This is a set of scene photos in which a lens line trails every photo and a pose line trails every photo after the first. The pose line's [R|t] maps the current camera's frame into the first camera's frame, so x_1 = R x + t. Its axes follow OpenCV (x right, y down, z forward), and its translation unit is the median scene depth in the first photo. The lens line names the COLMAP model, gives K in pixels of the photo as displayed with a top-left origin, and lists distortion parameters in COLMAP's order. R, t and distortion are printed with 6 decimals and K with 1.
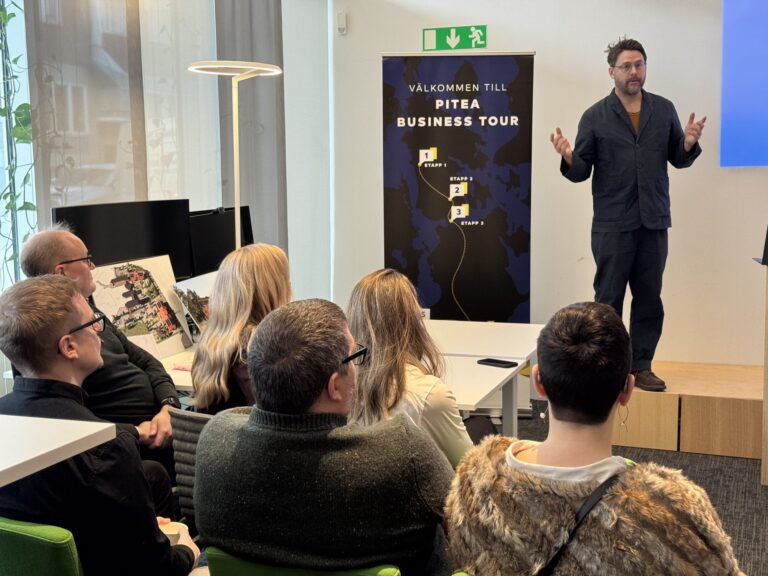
lens RADIAL K [[1071.9, 0, 383.1], [0, 1071.9, 289.1], [0, 0, 1]] dist [0.174325, -0.203291]
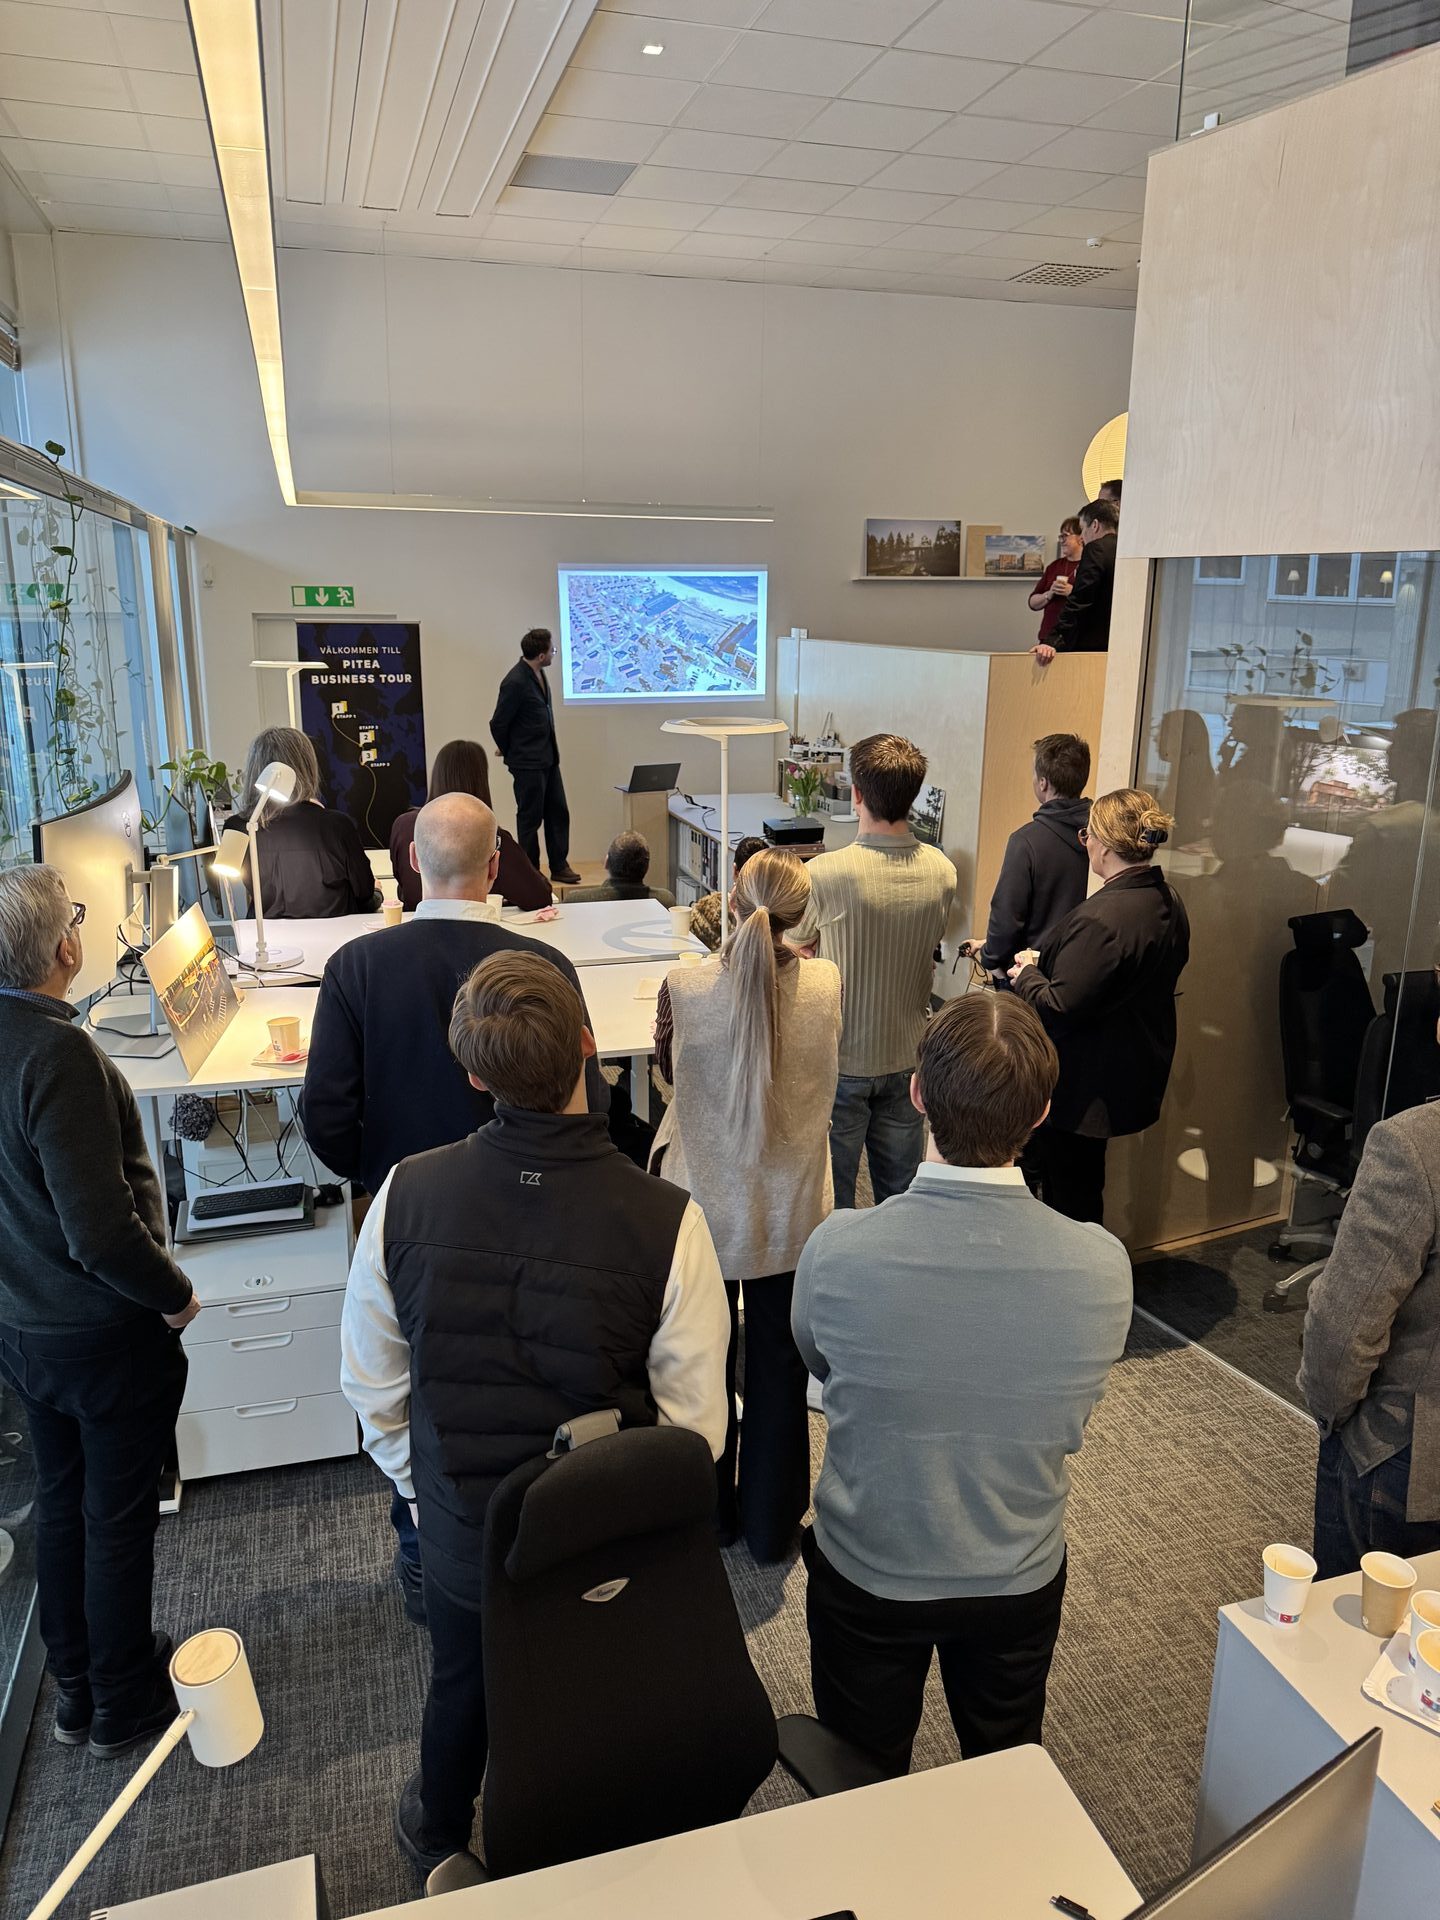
lens RADIAL K [[1338.8, 0, 718.1], [0, 1338.8, 956.0], [0, 0, 1]] dist [0.154220, -0.241187]
pose [[0.810189, -0.132807, 0.570925, -0.508390], [0.058116, 0.987396, 0.147214, -0.052511], [-0.583280, -0.086091, 0.807696, -0.459505]]
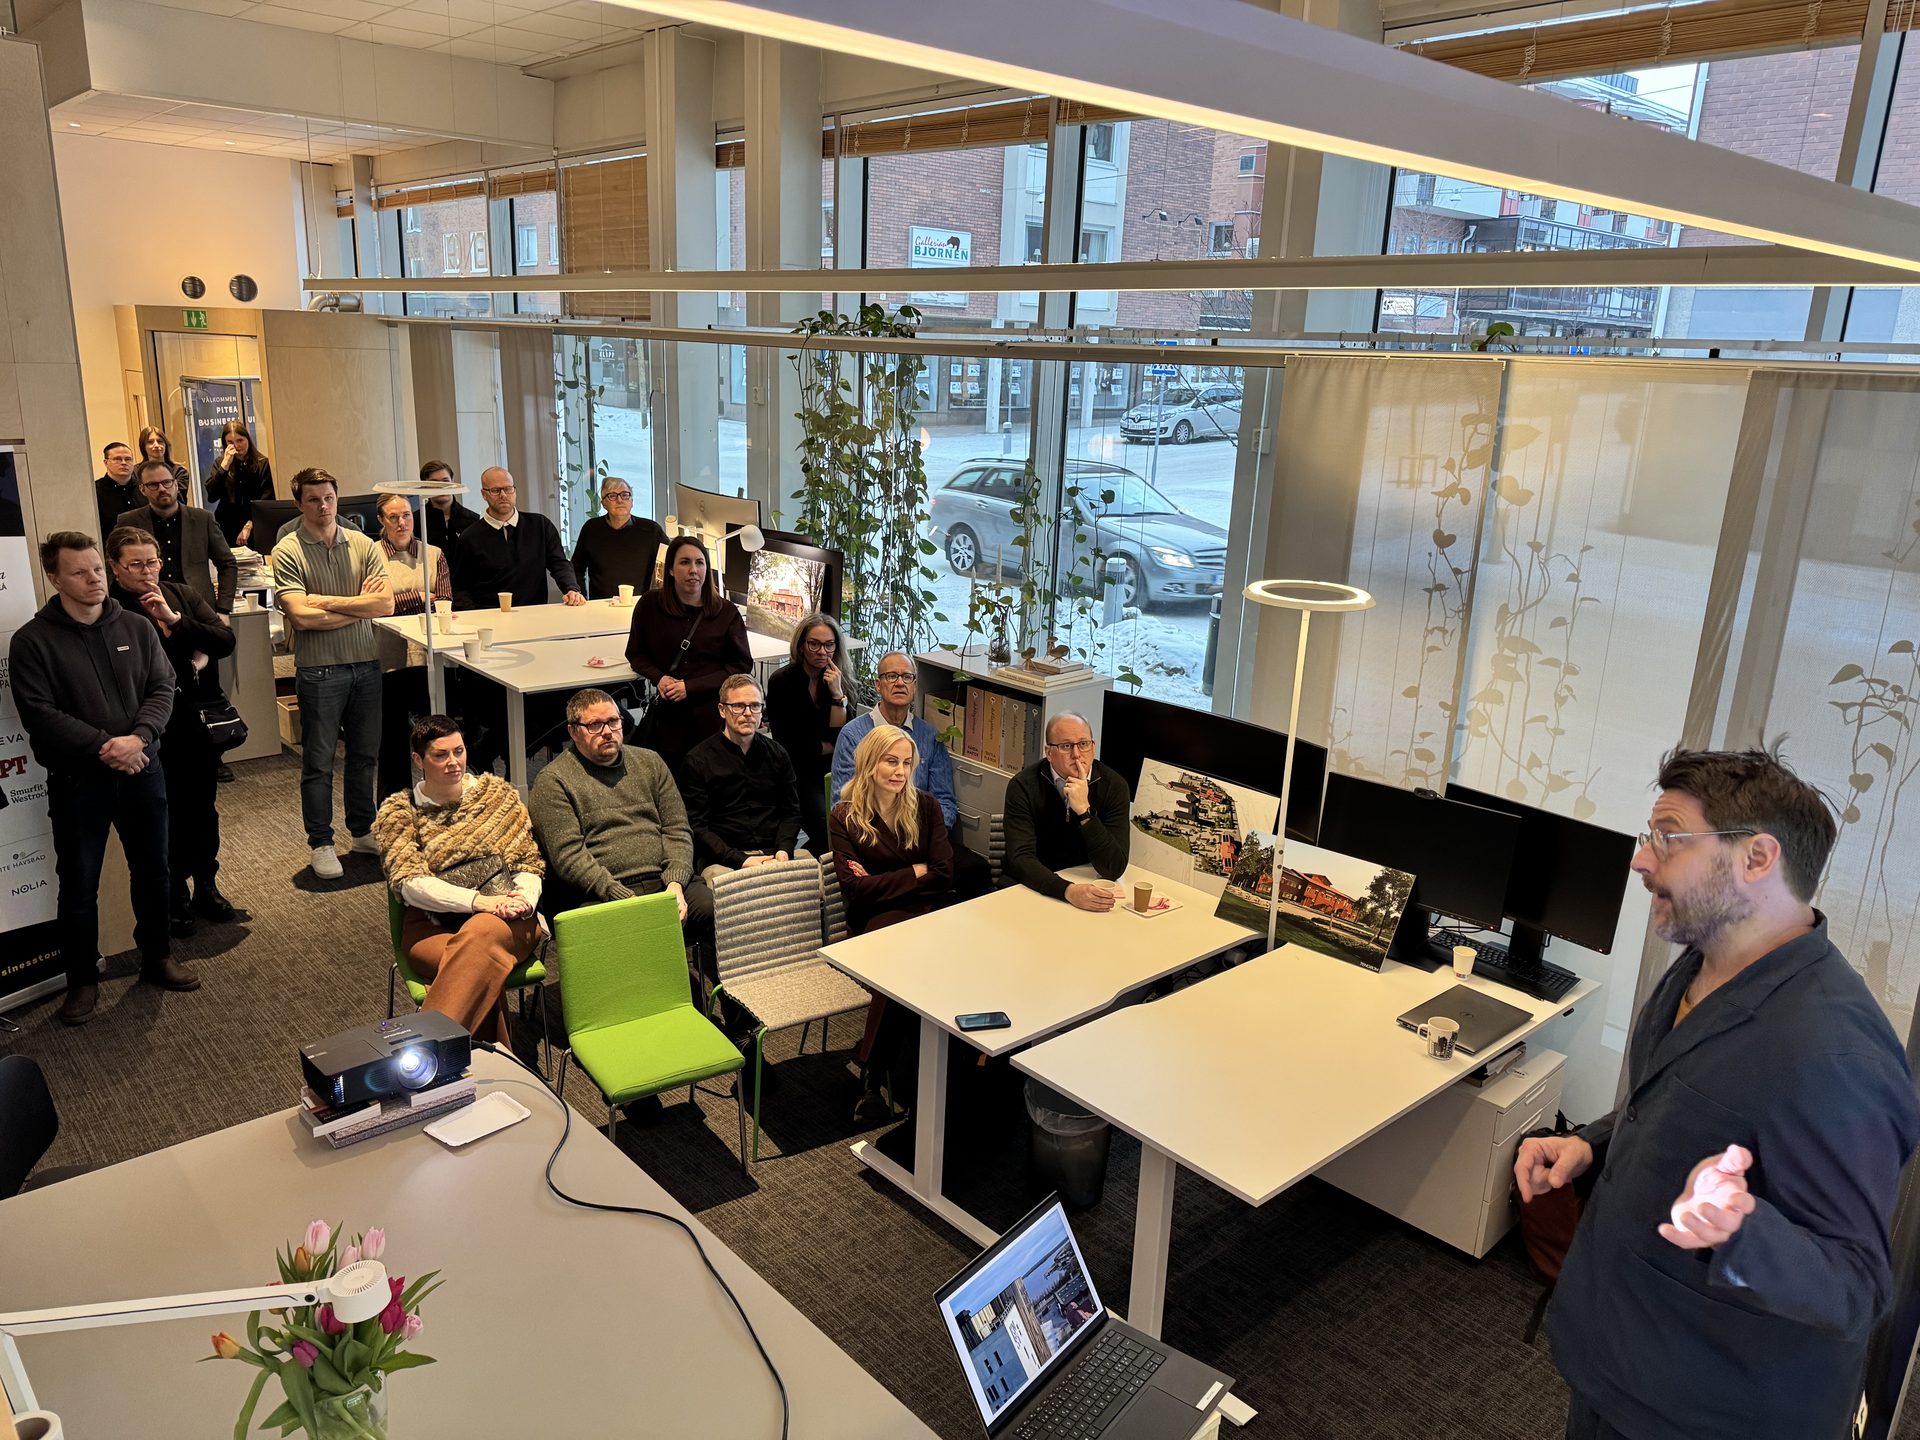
lens RADIAL K [[1339.0, 0, 943.3], [0, 1339.0, 716.7], [0, 0, 1]] dist [0.156576, -0.244578]
pose [[-0.484966, 0.214982, -0.847697, 0.600195], [-0.143490, 0.936617, 0.319623, -0.291646], [0.862681, 0.276643, -0.423380, 0.907330]]
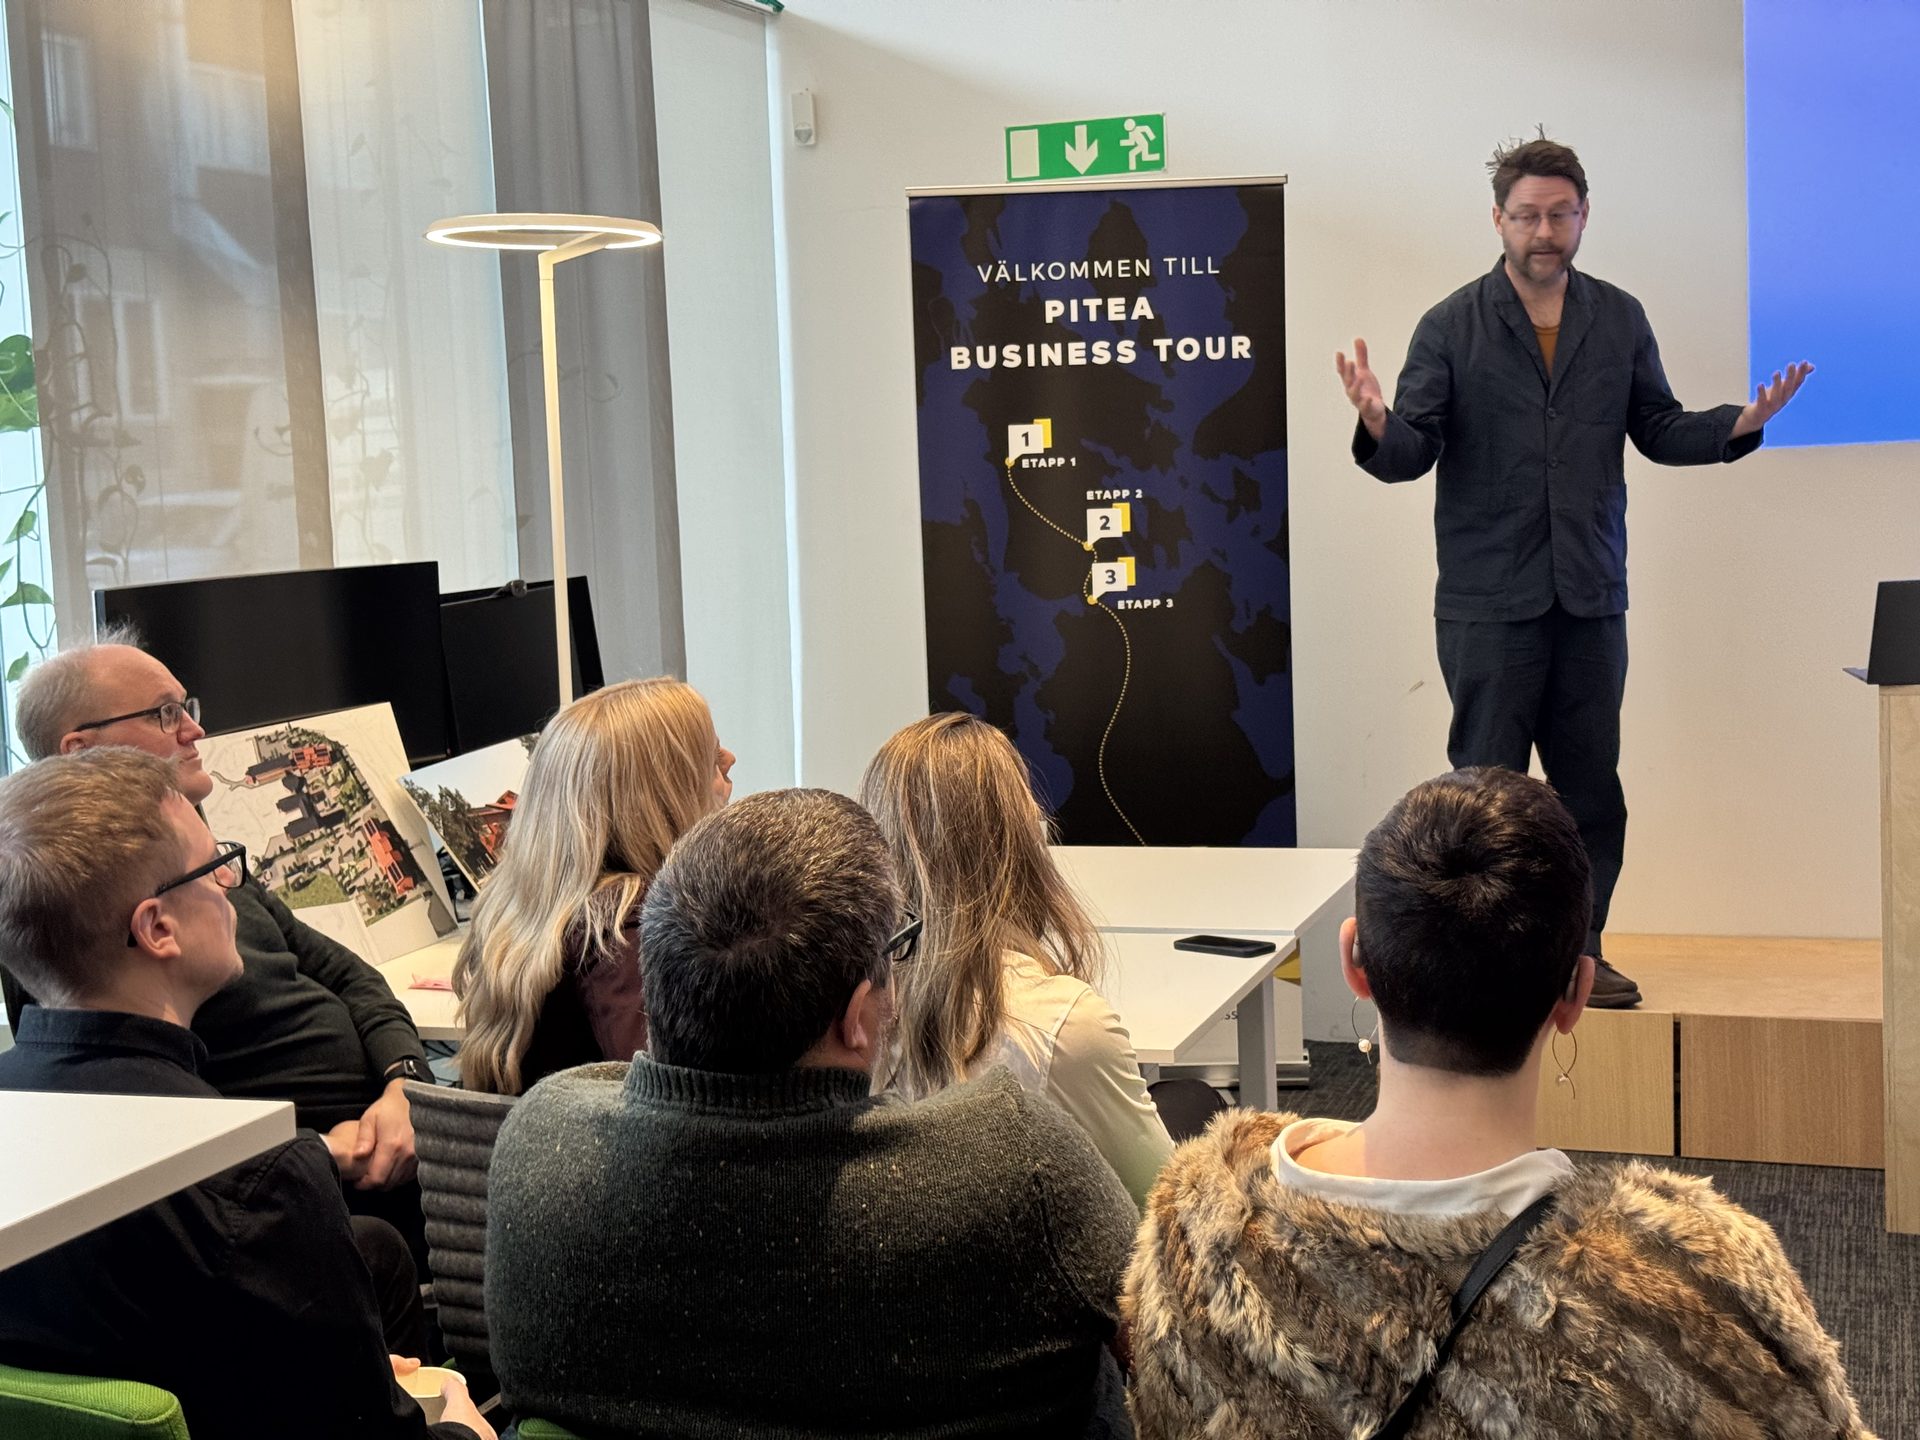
lens RADIAL K [[2680.1, 0, 969.1], [0, 2680.1, 728.3], [0, 0, 1]] dist [0.168448, -0.208906]
pose [[0.999347, -0.030325, 0.019657, -0.003956], [0.030734, 0.999310, -0.020878, 0.003994], [-0.019010, 0.021468, 0.999589, 0.000462]]
